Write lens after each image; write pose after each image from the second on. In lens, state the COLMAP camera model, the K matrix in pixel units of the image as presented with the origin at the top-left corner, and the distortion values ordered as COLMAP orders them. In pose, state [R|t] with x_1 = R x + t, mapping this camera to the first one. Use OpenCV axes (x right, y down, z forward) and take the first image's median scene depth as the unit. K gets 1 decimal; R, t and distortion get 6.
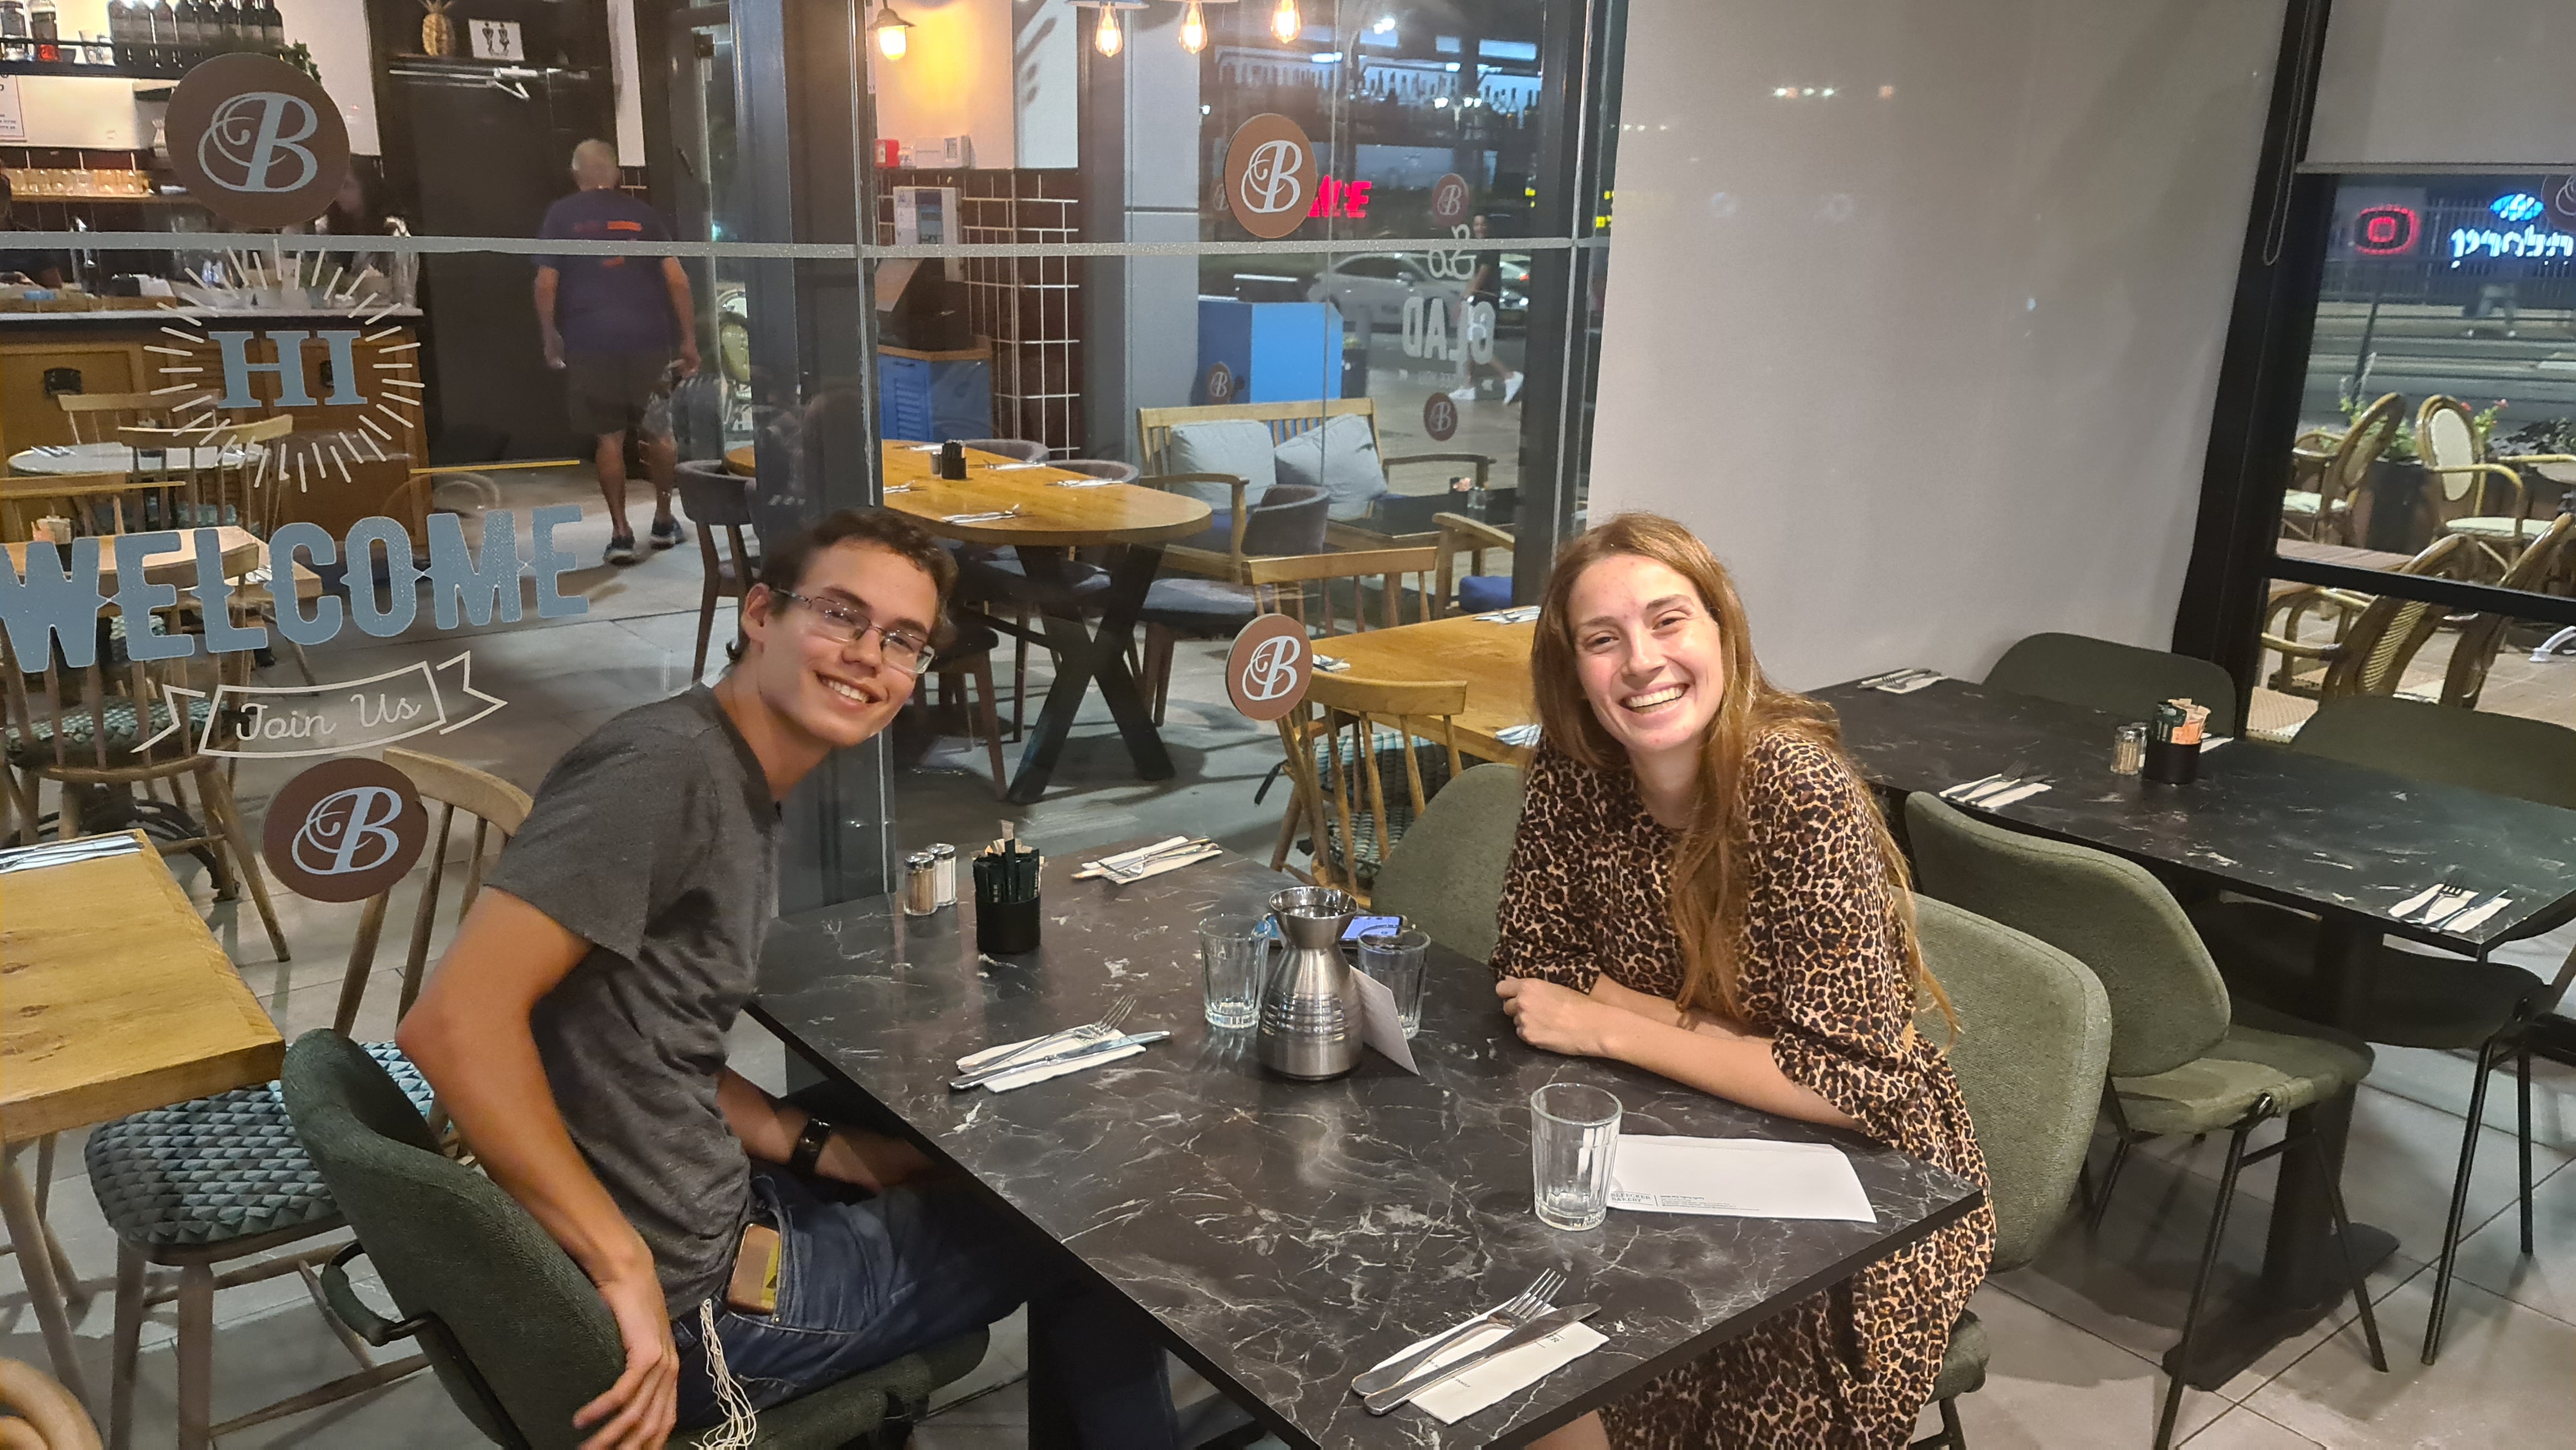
lens RADIAL K [[1949.1, 0, 1298.8], [0, 1949.1, 721.9], [0, 0, 1]] dist [0.080636, -0.121023]
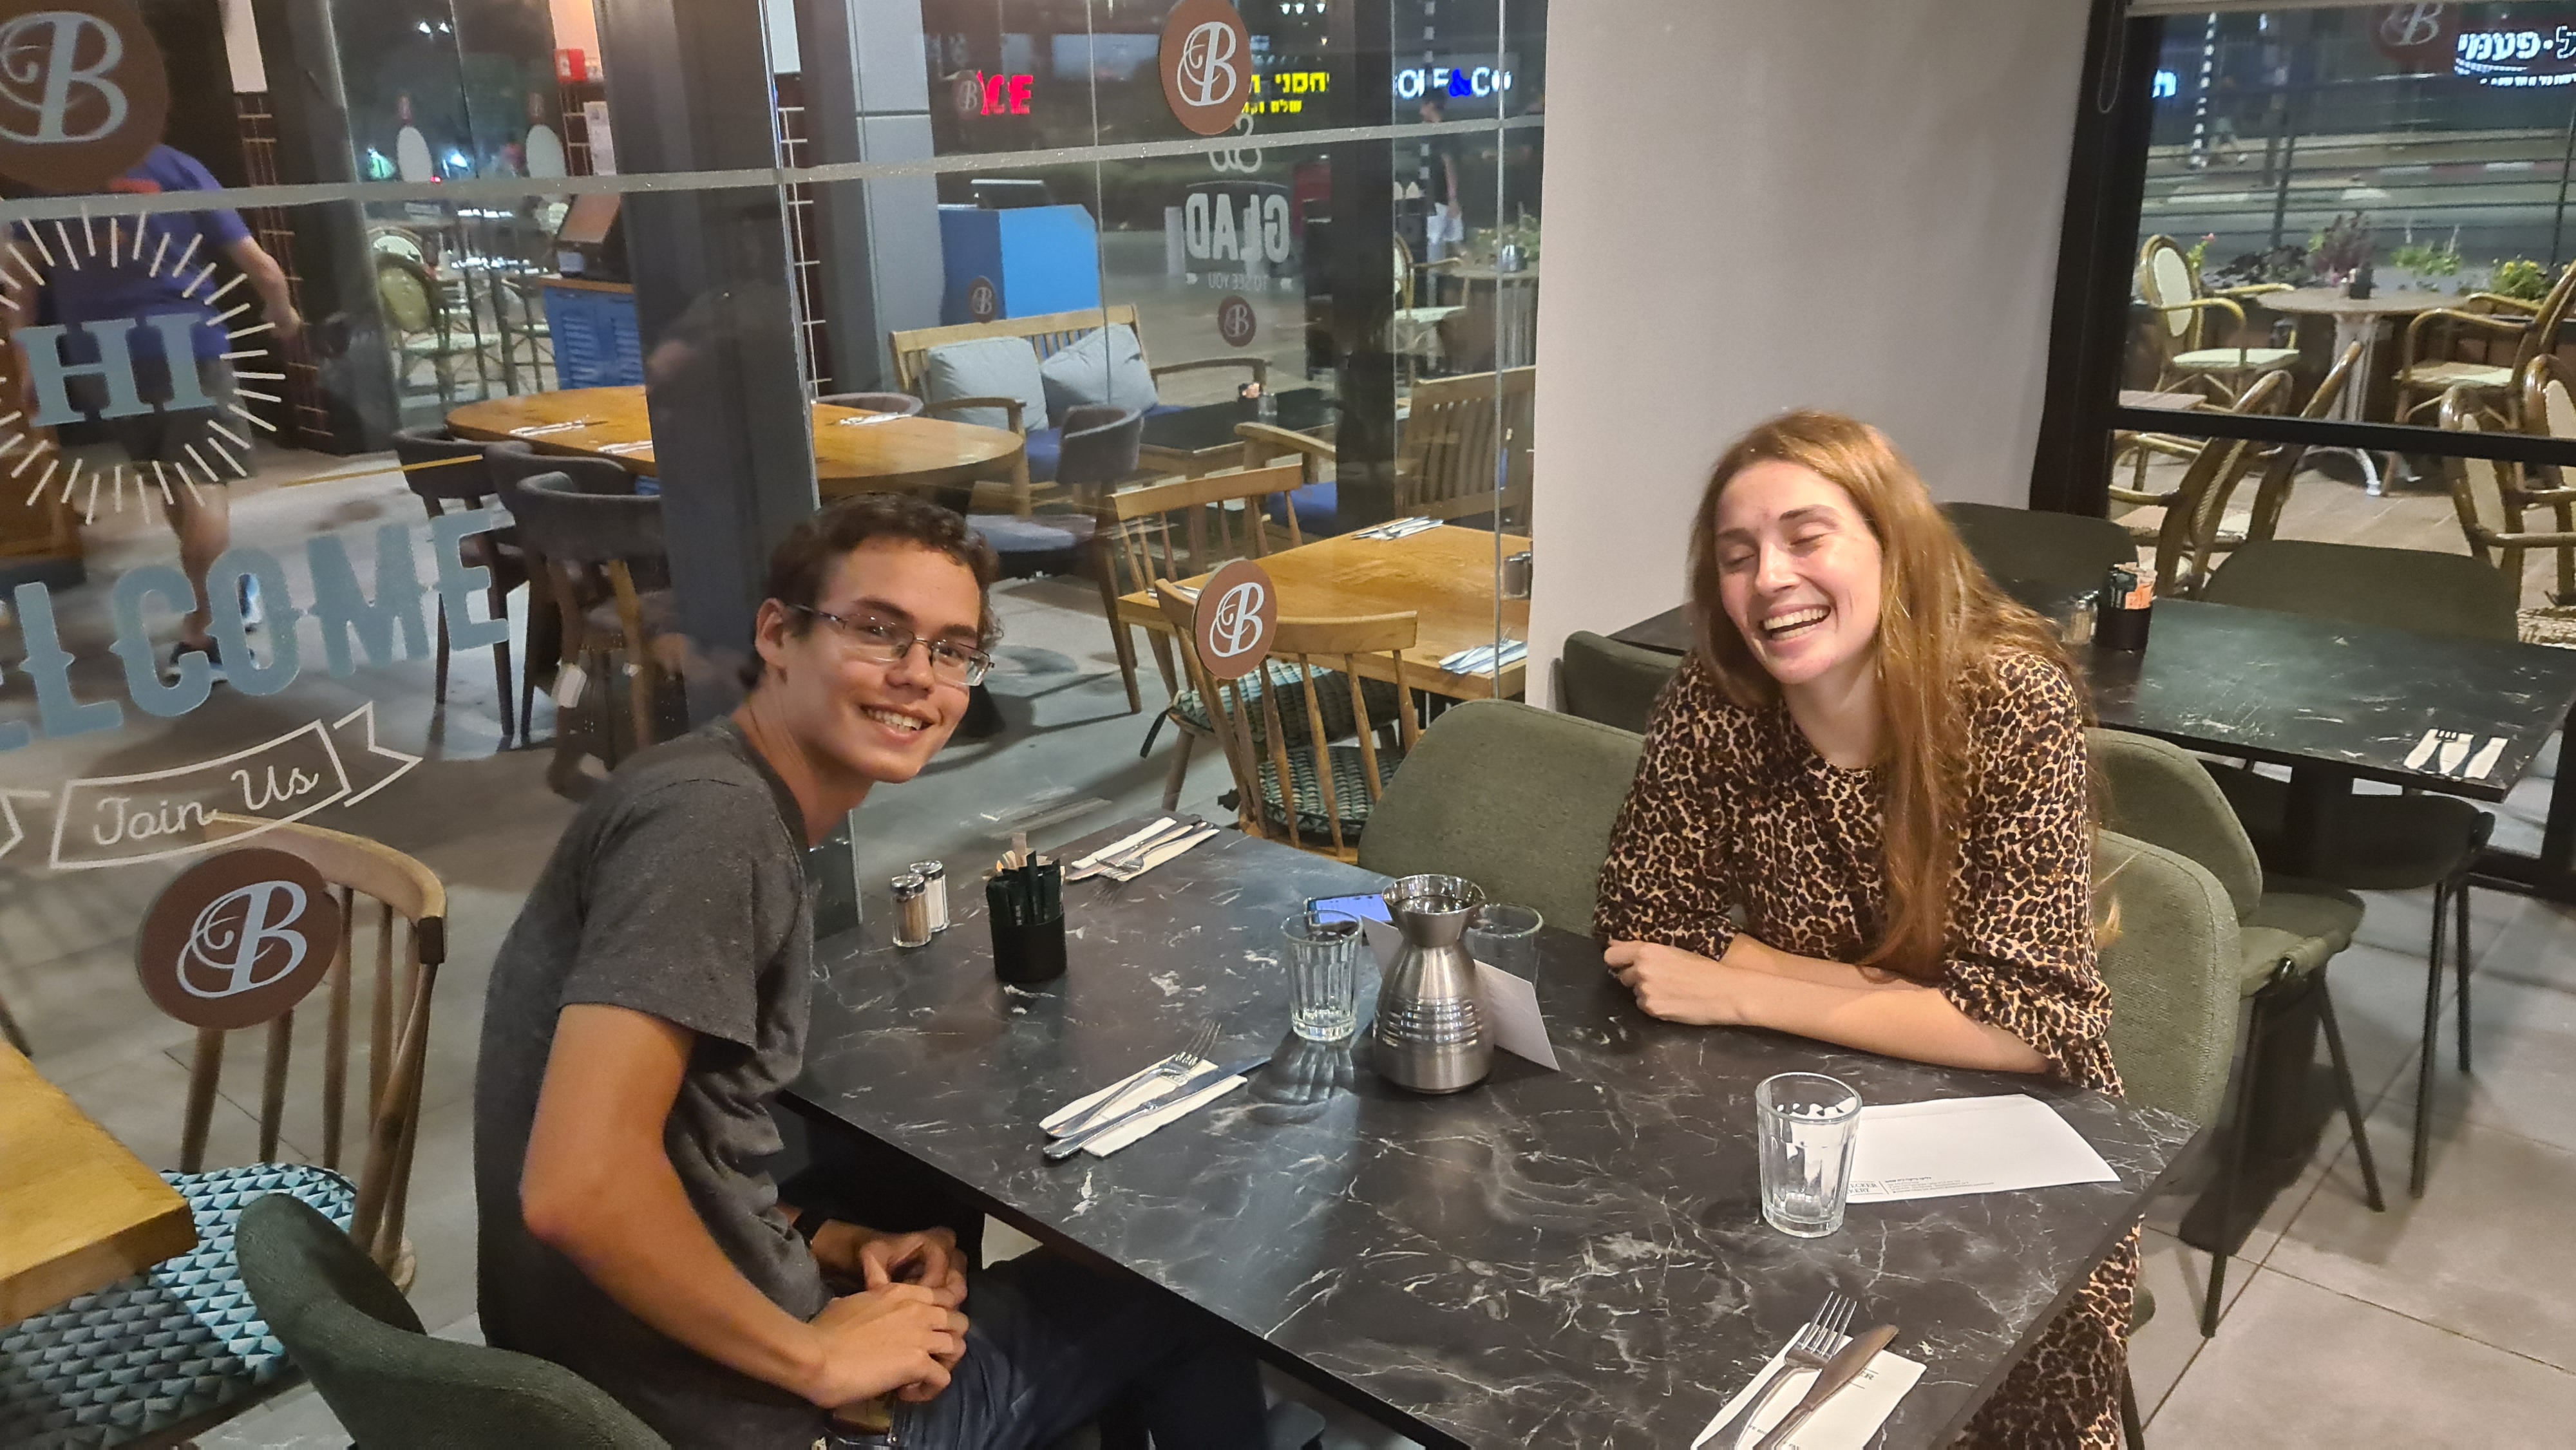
lens RADIAL K [[1949.1, 0, 1298.8], [0, 1949.1, 721.9], [0, 0, 1]] dist [0.080636, -0.121023]
pose [[0.982411, -0.099588, 0.157960, -0.145620], [0.091528, 0.994140, 0.057524, -0.032581], [-0.162763, -0.042054, 0.985769, 0.115291]]
